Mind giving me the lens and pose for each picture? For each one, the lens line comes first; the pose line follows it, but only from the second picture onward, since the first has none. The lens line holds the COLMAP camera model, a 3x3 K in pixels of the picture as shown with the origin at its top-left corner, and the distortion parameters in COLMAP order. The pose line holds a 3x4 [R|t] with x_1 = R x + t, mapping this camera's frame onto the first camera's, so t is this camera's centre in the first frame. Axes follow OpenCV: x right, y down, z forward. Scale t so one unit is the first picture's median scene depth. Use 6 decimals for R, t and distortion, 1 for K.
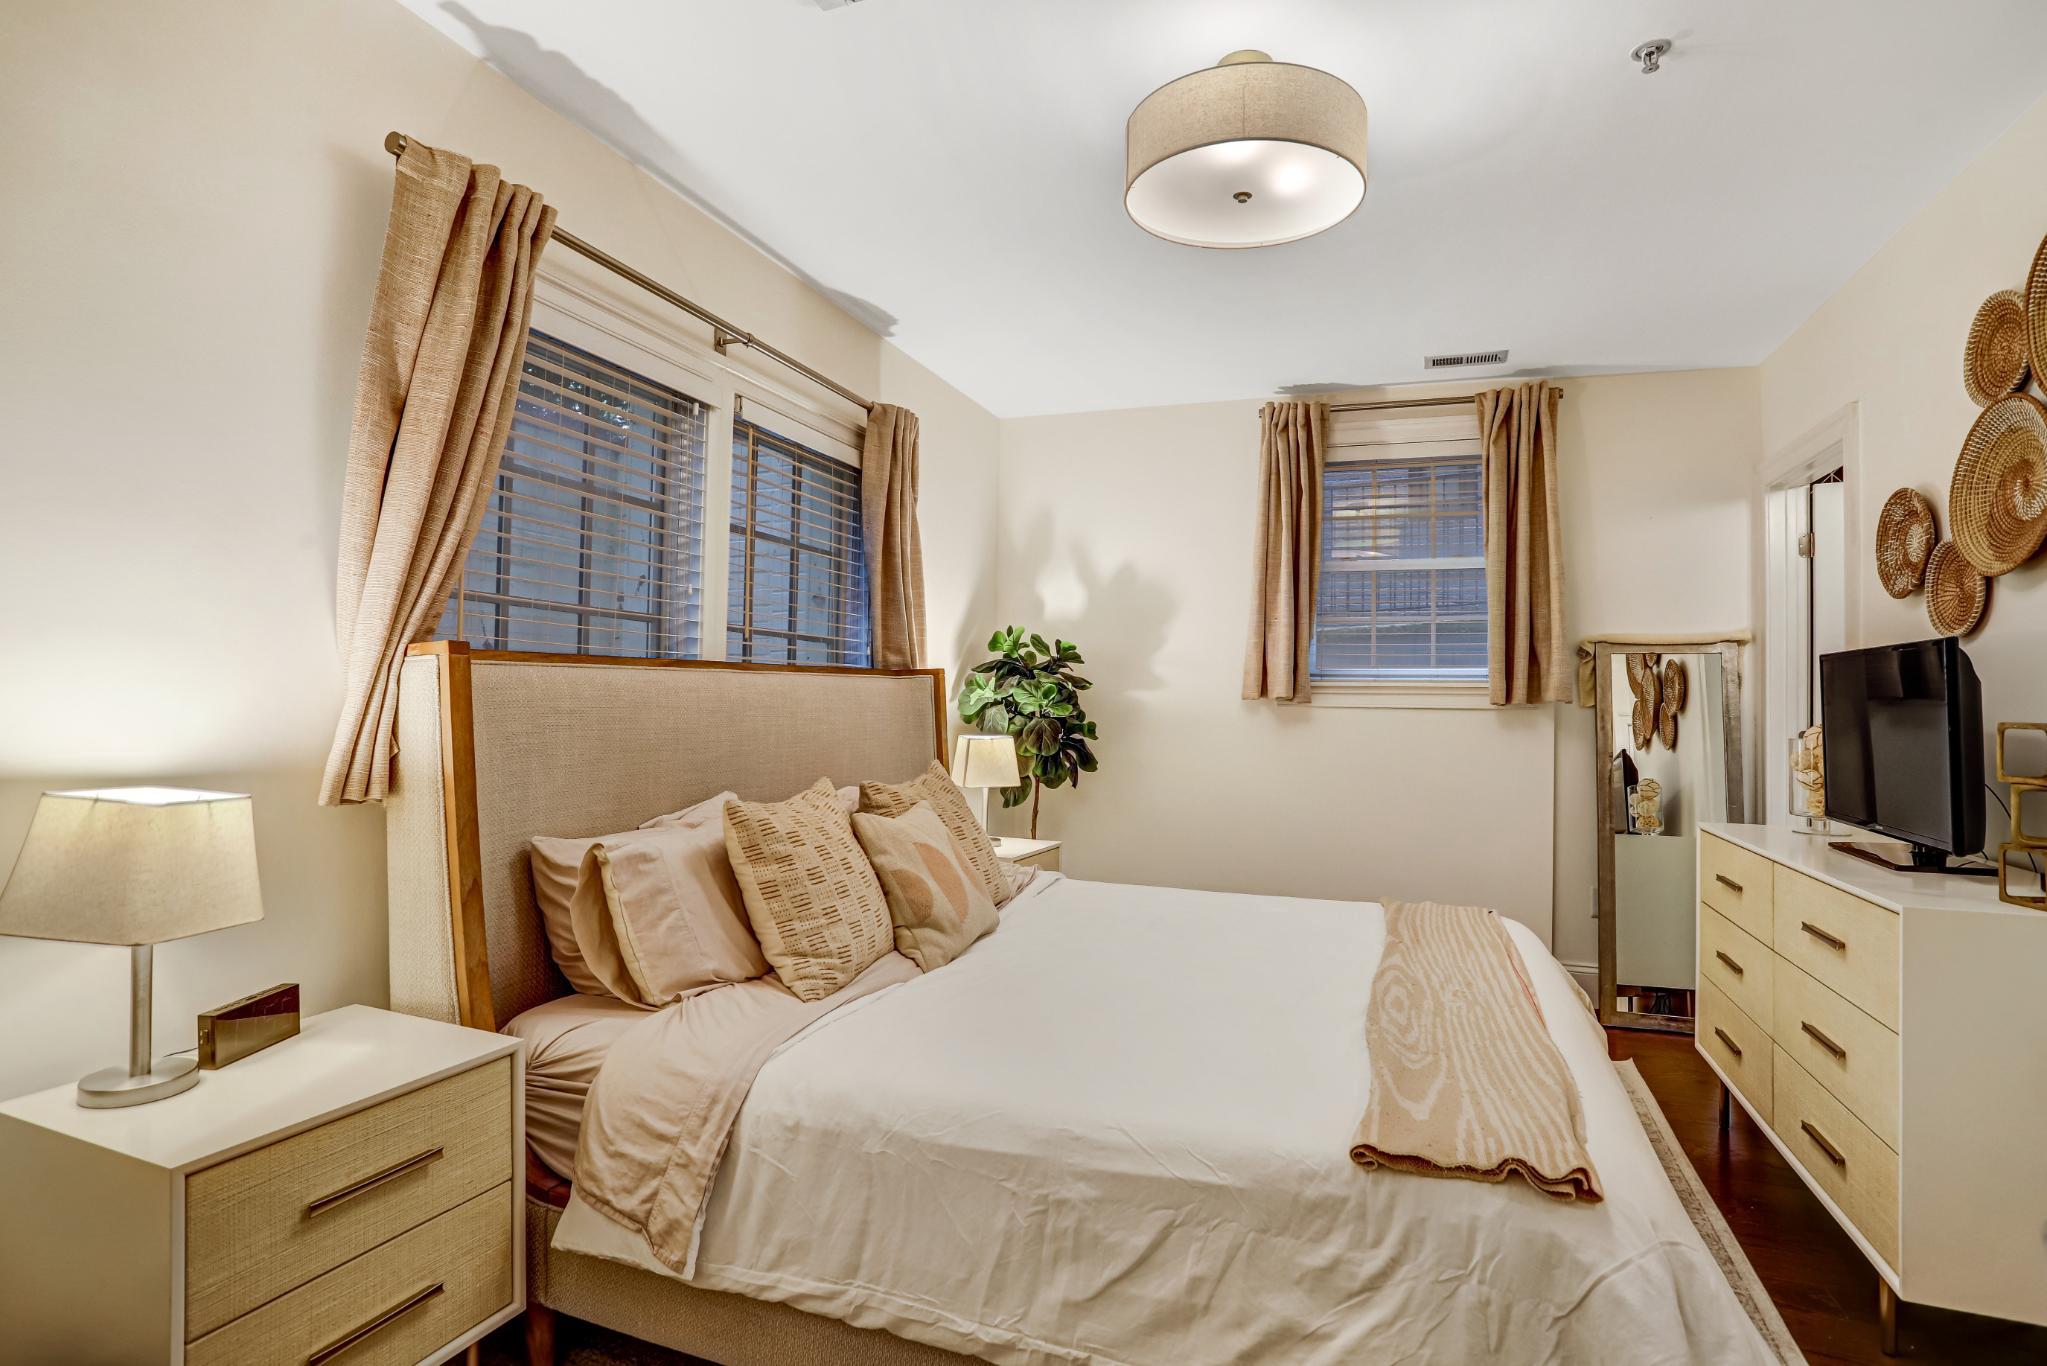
lens RADIAL K [[1031.6, 0, 1005.6], [0, 1031.6, 682.4], [0, 0, 1]] dist [-0.069320, 0.027325]
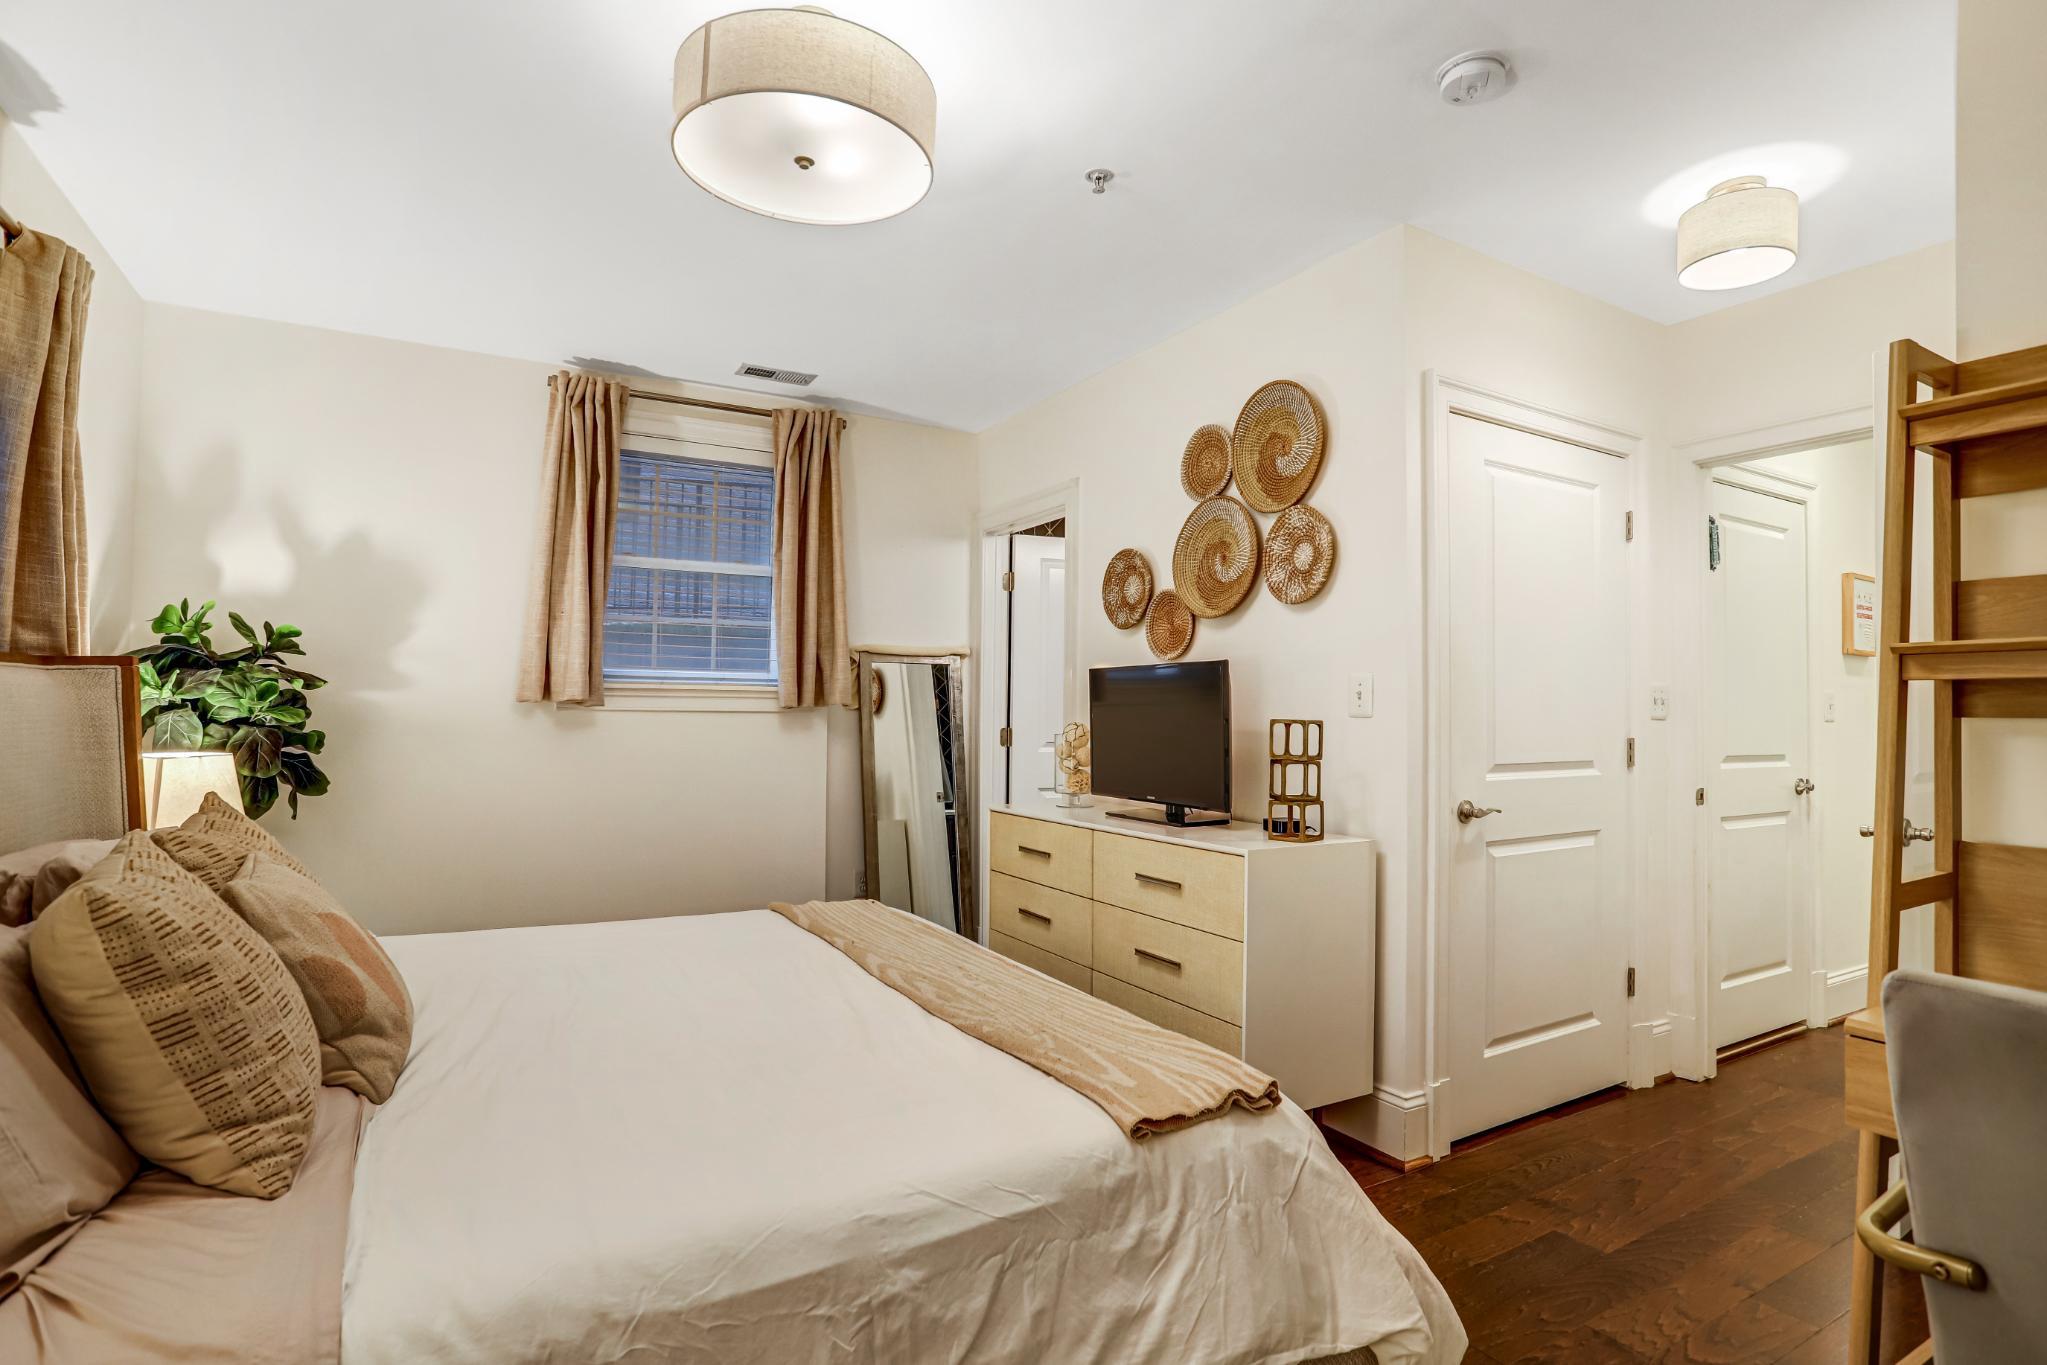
lens RADIAL K [[1031.6, 0, 1031.5], [0, 1031.6, 679.9], [0, 0, 1]] dist [-0.069320, 0.027325]
pose [[0.631057, 0.015872, 0.775574, -0.262909], [-0.013038, 0.999866, -0.009853, 0.000980], [-0.775627, -0.003894, 0.631180, 0.189664]]
